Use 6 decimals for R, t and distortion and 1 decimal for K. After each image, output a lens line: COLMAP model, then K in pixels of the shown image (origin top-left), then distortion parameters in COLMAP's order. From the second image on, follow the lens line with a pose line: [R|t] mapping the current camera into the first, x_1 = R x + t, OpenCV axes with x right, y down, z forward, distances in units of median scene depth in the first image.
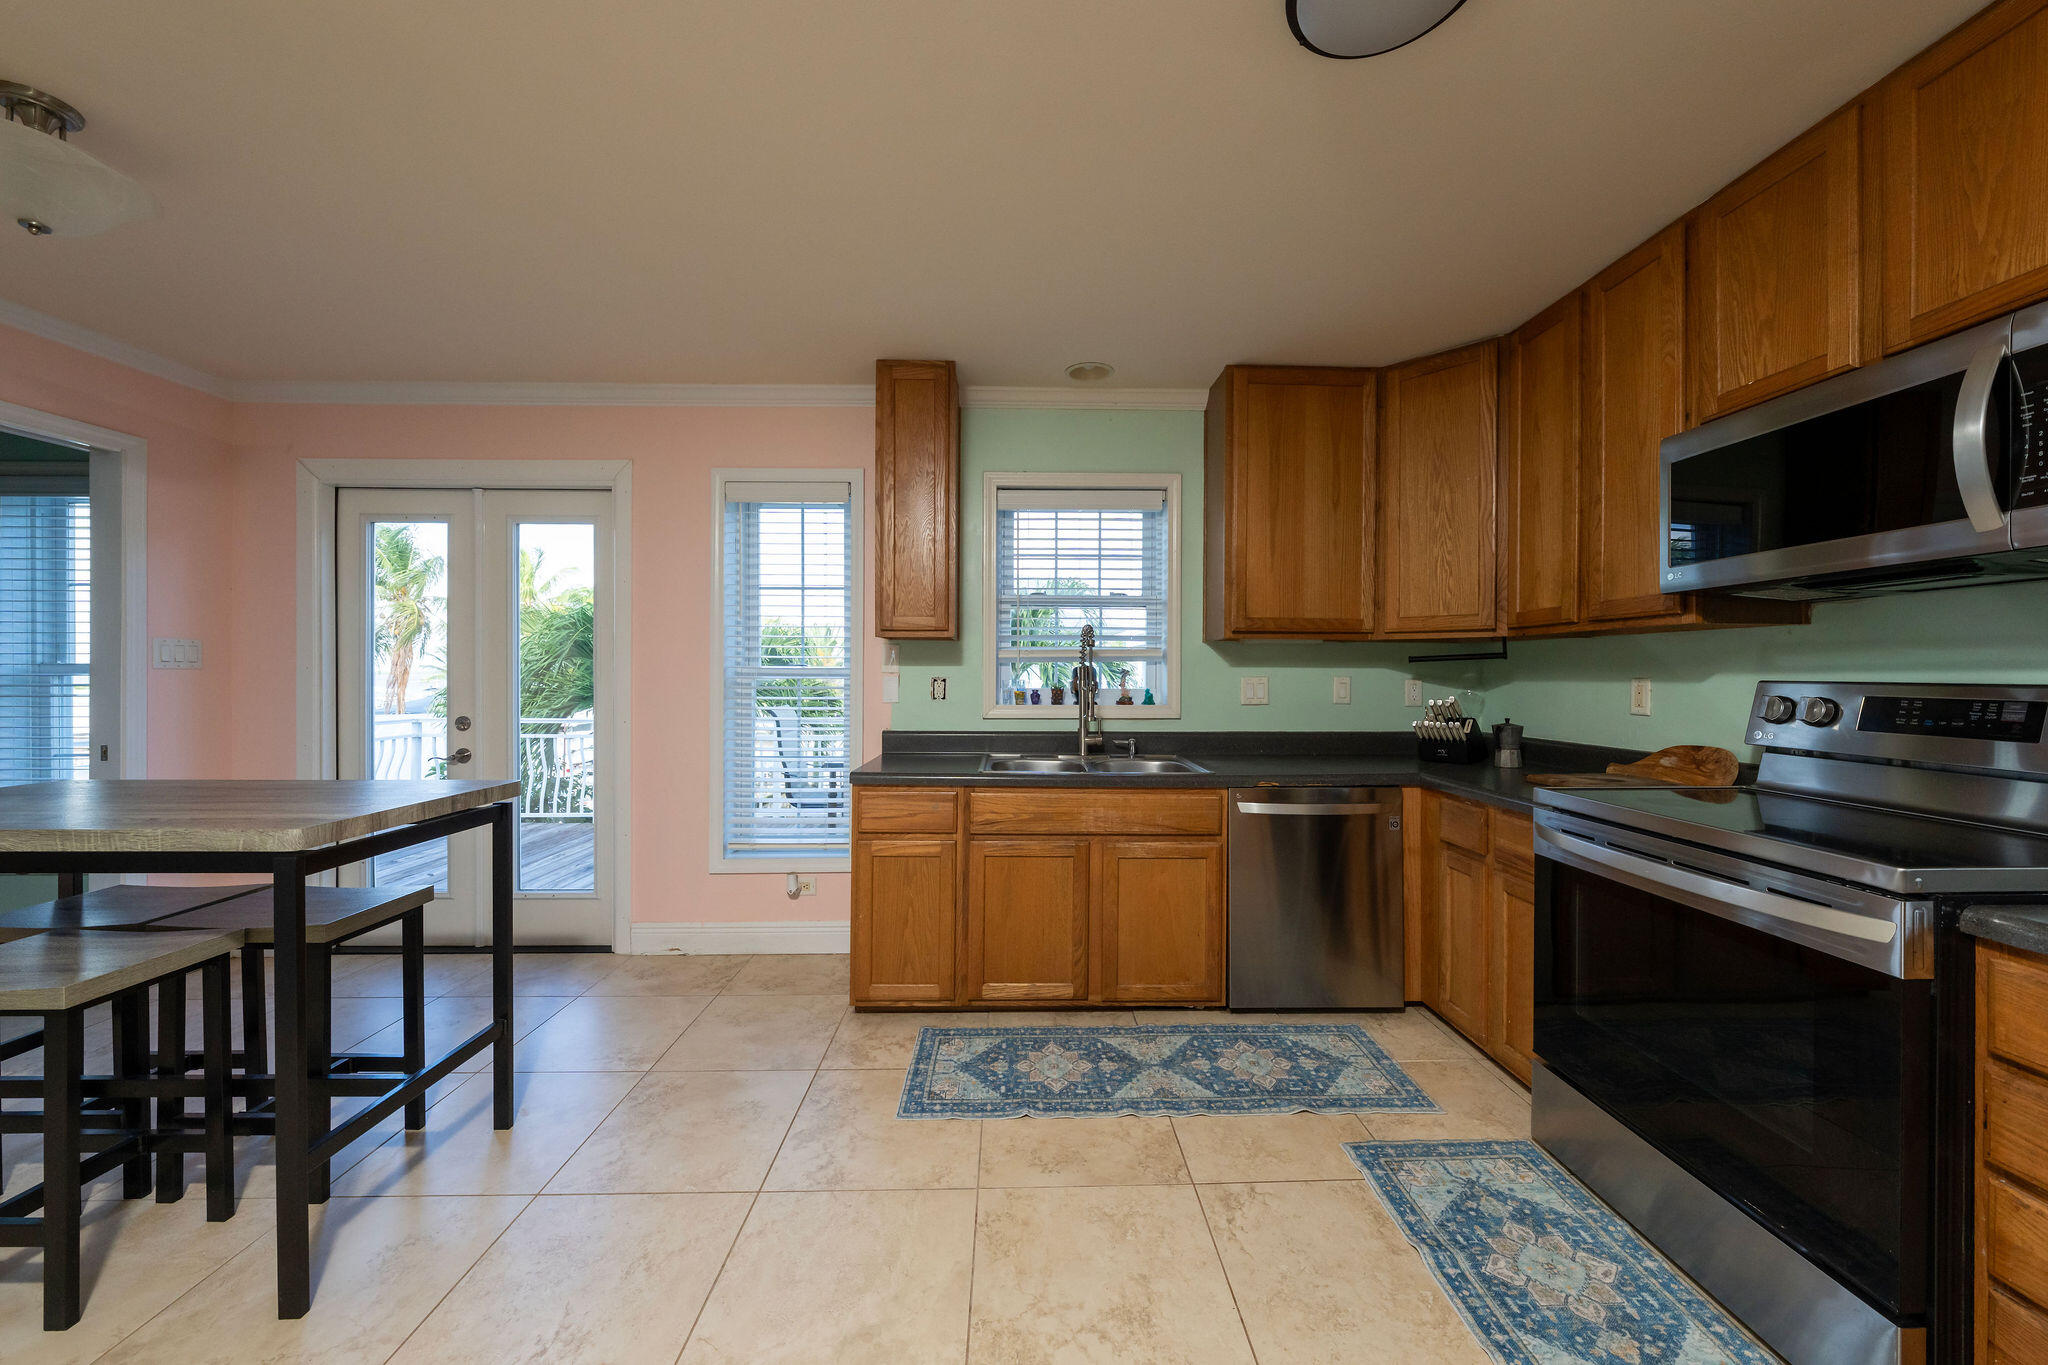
lens RADIAL K [[721.4, 0, 1022.2], [0, 721.4, 673.1], [0, 0, 1]] dist [-0.002832, -0.000309]
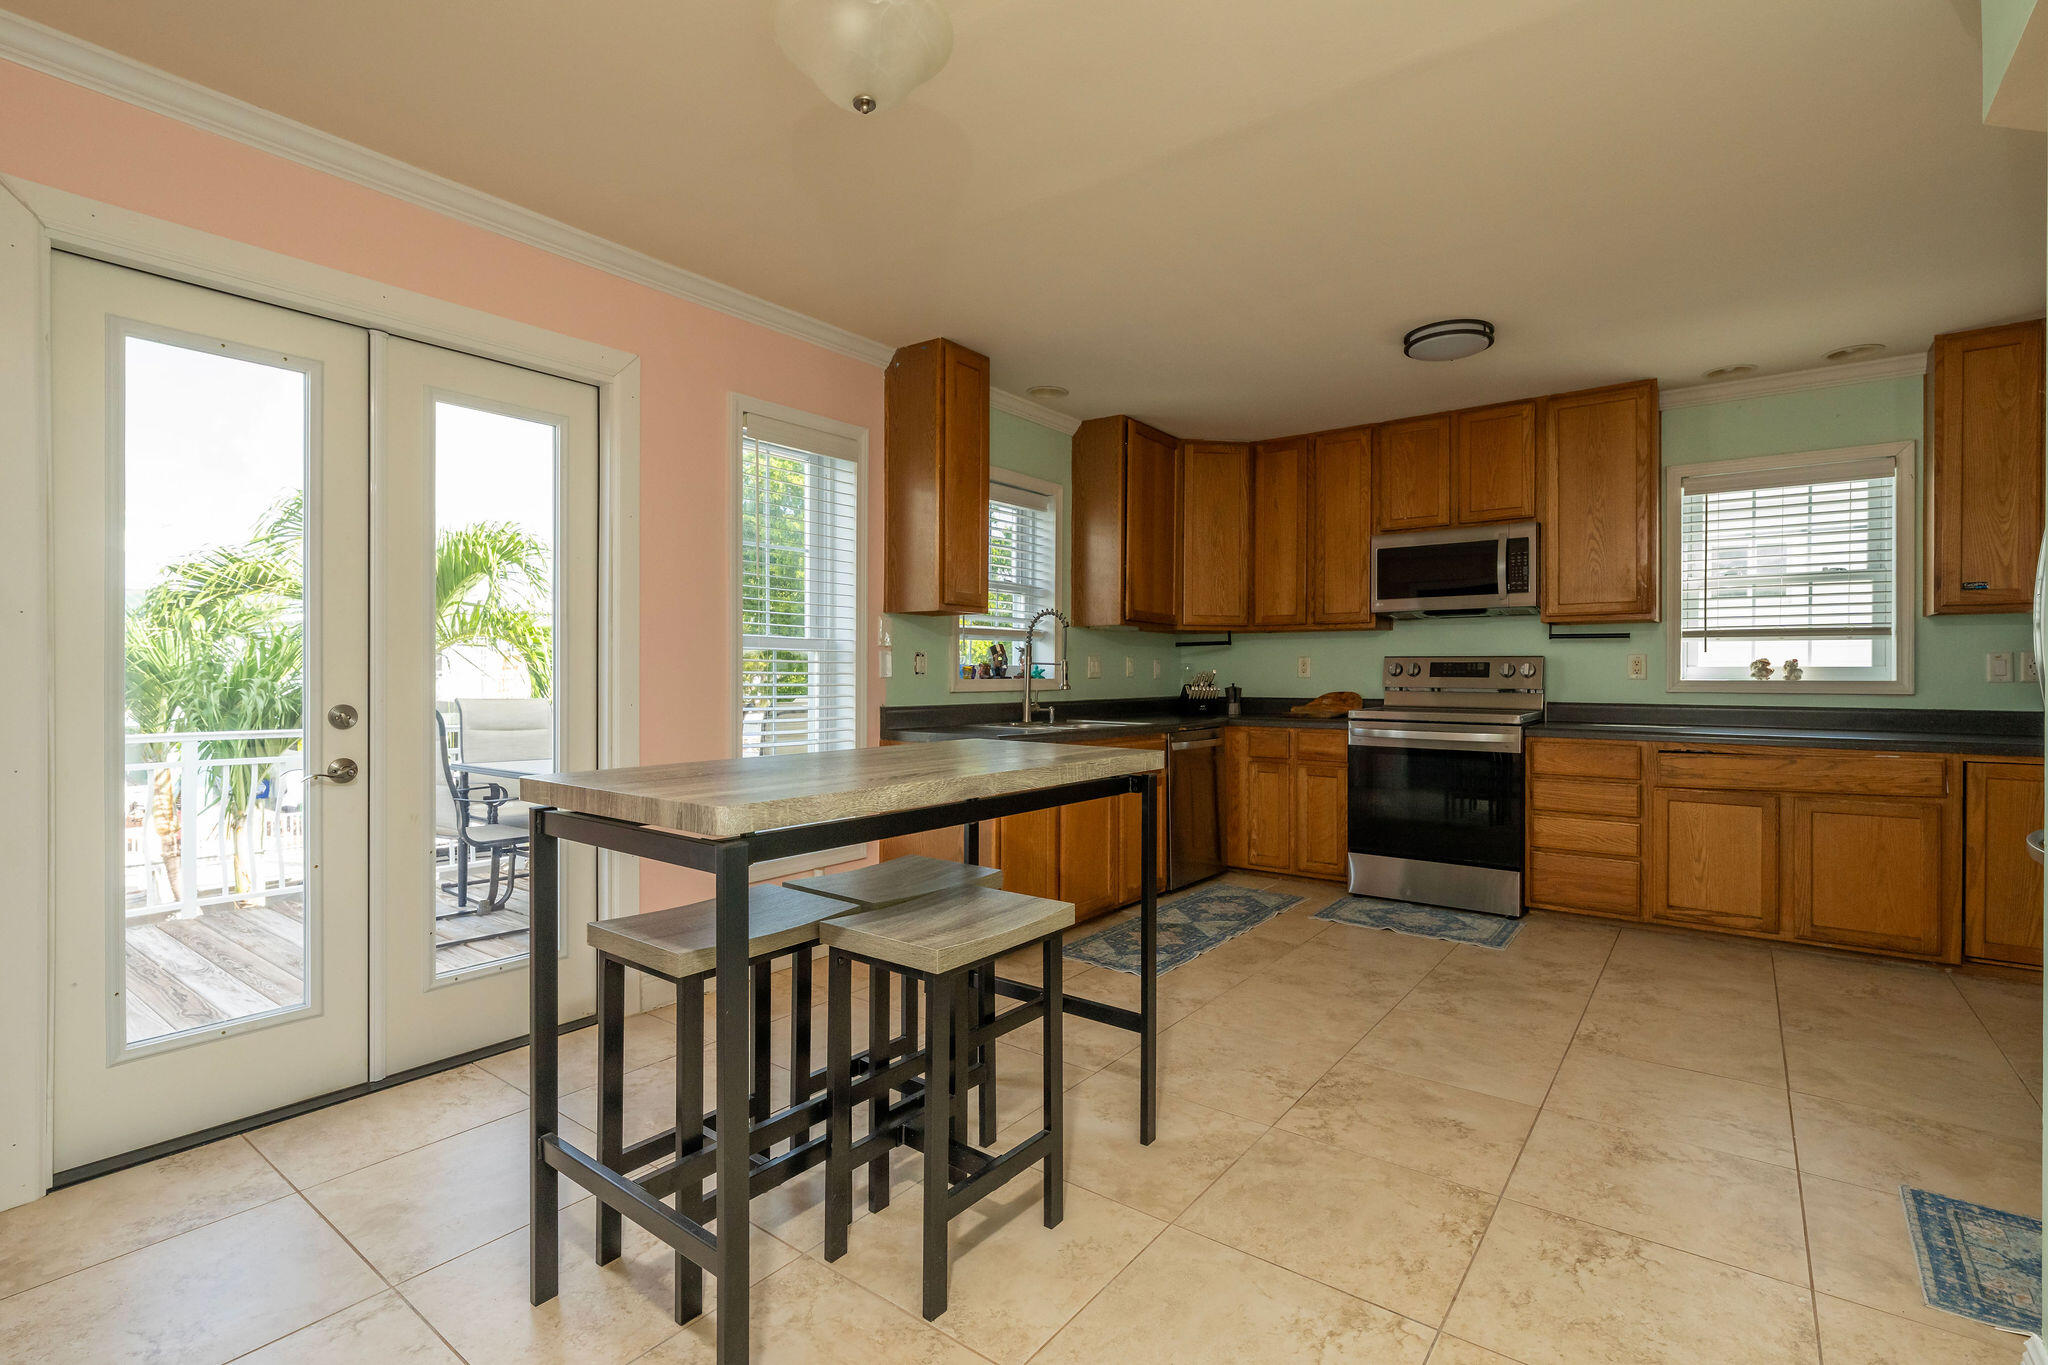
lens RADIAL K [[945.1, 0, 1044.5], [0, 945.1, 680.4], [0, 0, 1]] dist [-0.000793, -0.000259]
pose [[0.611835, -0.007228, 0.790953, -1.449241], [0.000299, 0.999960, 0.008906, 0.046476], [-0.790986, -0.005213, 0.611813, 0.084939]]
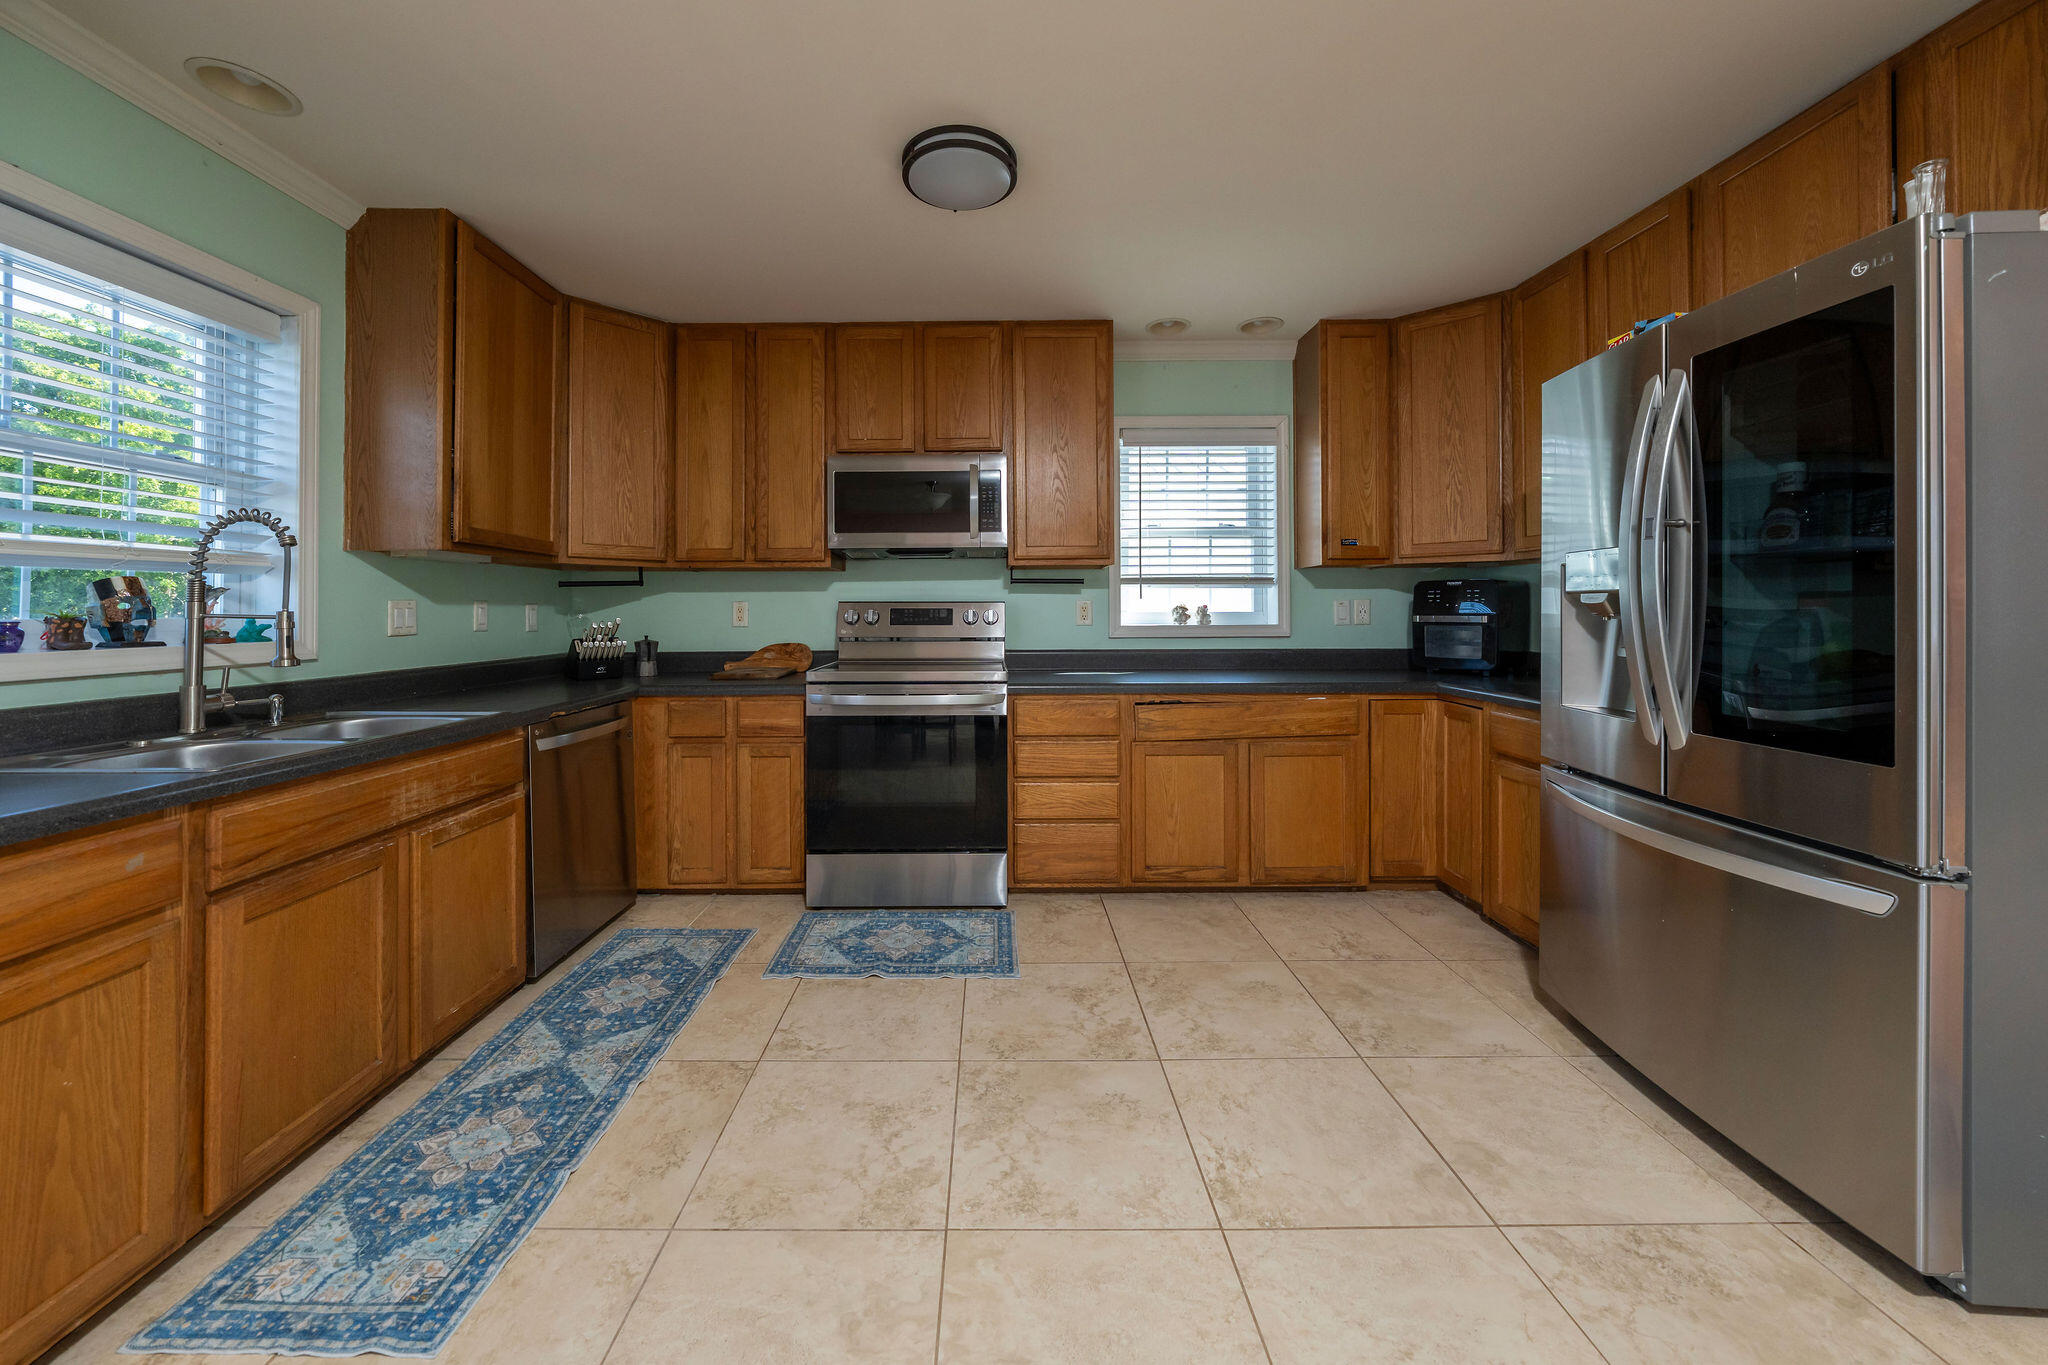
lens RADIAL K [[731.3, 0, 1002.2], [0, 731.3, 605.5], [0, 0, 1]] dist [-0.002236, -0.000250]
pose [[0.018270, 0.004120, 0.999825, -0.647306], [0.006033, 0.999973, -0.004231, 0.026083], [-0.999815, 0.006110, 0.018245, 0.465022]]
